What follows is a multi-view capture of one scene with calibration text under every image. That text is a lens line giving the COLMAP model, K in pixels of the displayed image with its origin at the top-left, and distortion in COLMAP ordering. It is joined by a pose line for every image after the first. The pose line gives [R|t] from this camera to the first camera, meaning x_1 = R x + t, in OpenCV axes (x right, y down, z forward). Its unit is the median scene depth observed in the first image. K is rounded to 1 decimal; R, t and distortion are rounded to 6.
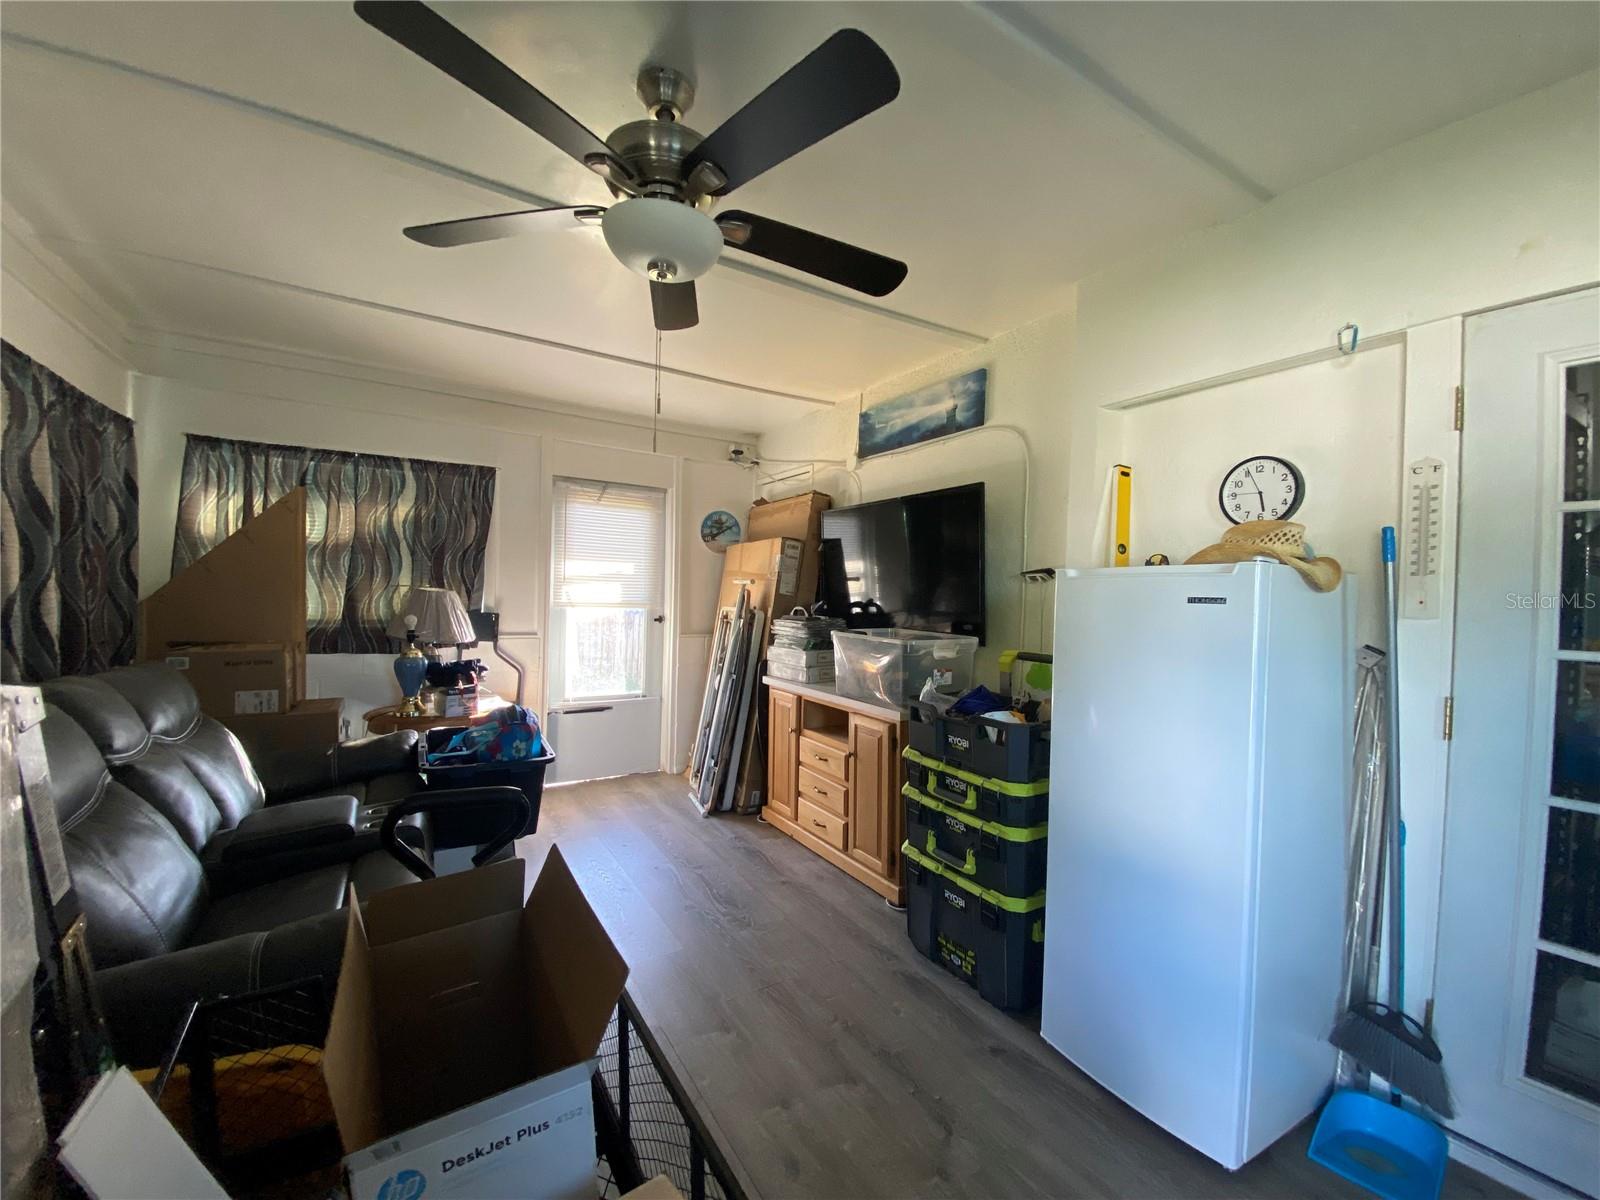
lens RADIAL K [[641.1, 0, 795.1], [0, 641.1, 606.2], [0, 0, 1]] dist [0.007149, -0.014850]
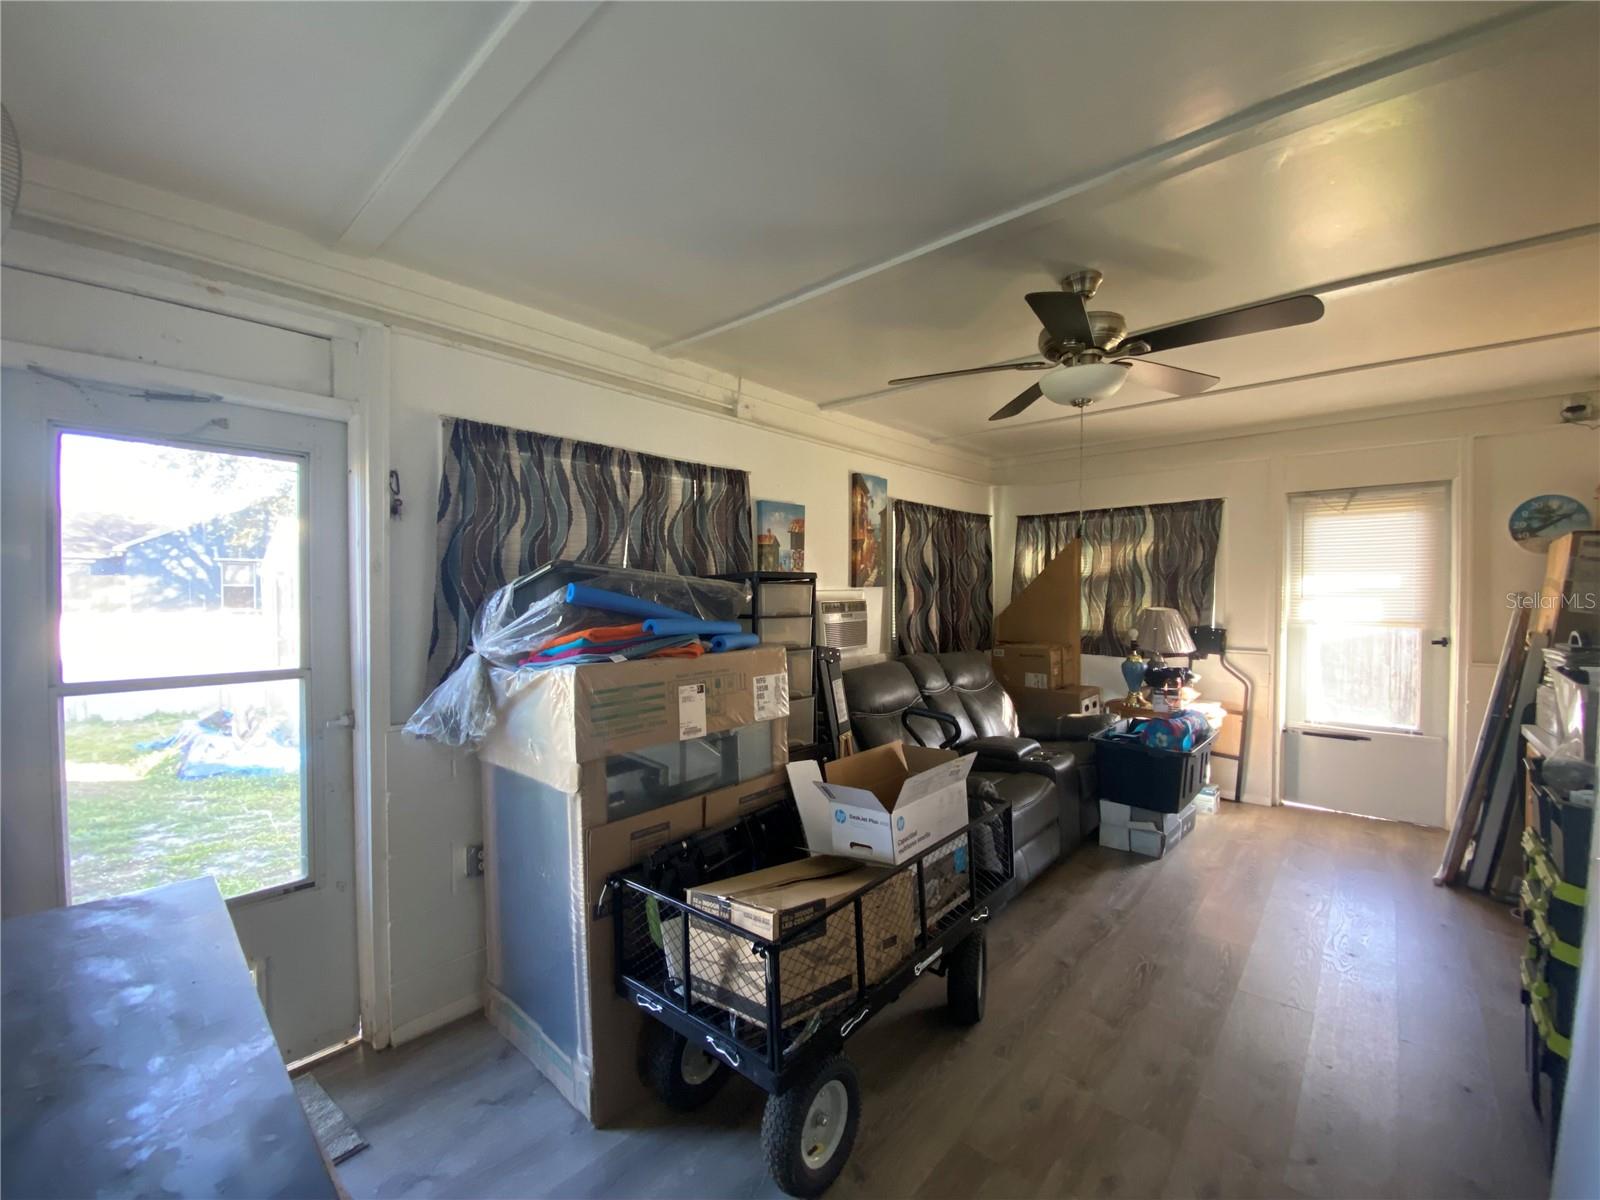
lens RADIAL K [[641.1, 0, 795.1], [0, 641.1, 606.2], [0, 0, 1]] dist [0.007149, -0.014850]
pose [[0.277268, -0.008639, -0.960754, 0.428662], [-0.008152, 0.999902, -0.011344, -0.011034], [0.960758, 0.010977, 0.277170, -0.016113]]
